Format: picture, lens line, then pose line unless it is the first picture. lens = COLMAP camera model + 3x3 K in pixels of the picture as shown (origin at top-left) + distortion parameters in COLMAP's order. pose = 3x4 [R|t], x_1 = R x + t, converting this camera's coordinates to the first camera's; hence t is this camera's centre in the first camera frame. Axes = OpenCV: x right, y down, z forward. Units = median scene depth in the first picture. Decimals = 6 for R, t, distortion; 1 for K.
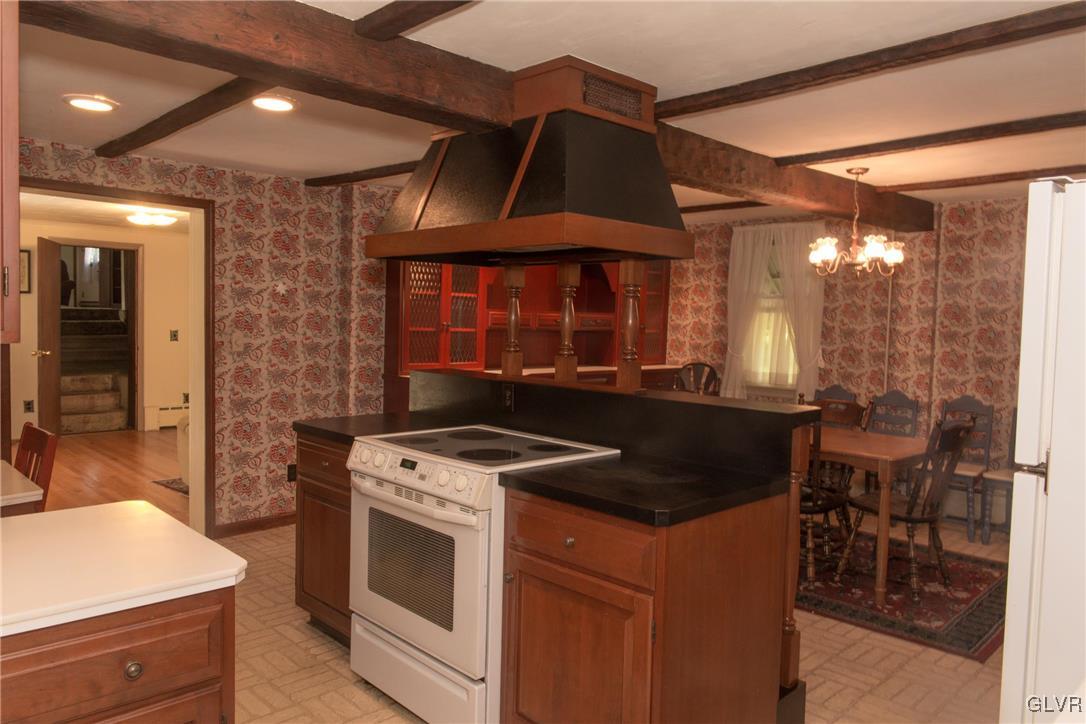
lens RADIAL K [[790.8, 0, 543.0], [0, 790.8, 362.0], [0, 0, 1]] dist [0.005431, 0.003170]
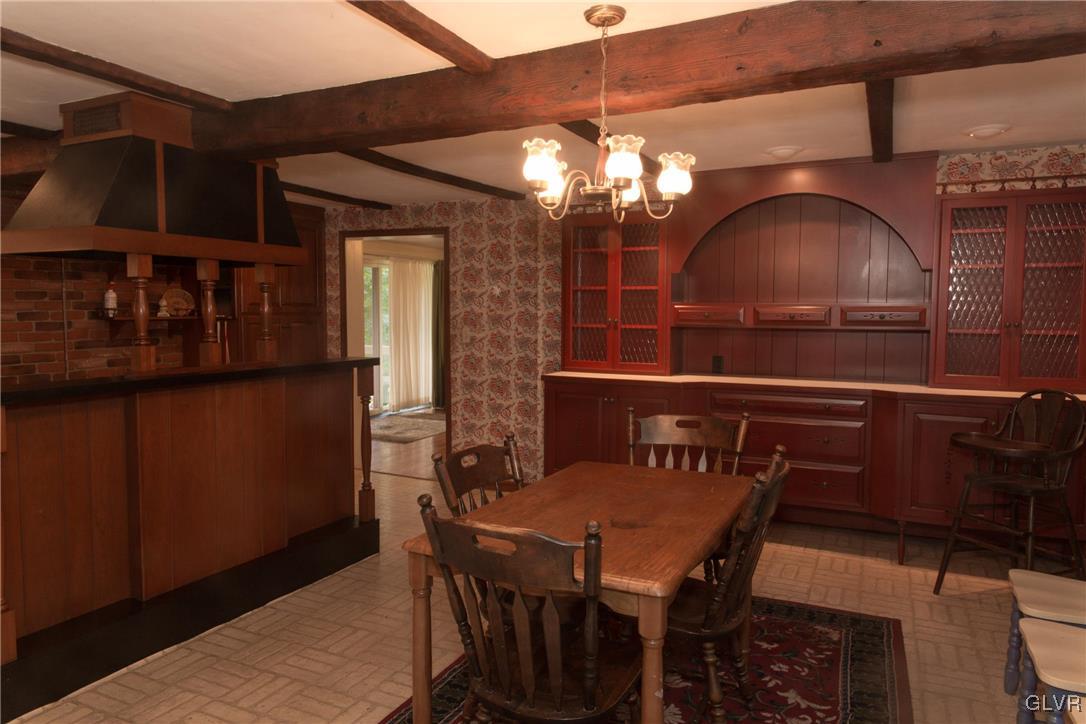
lens RADIAL K [[728.8, 0, 542.6], [0, 728.8, 356.1], [0, 0, 1]] dist [-0.002124, -0.001697]
pose [[0.350662, 0.034505, -0.935866, 0.734066], [-0.051752, 0.998508, 0.017424, -0.018191], [0.935071, 0.042323, 0.351924, 0.691540]]
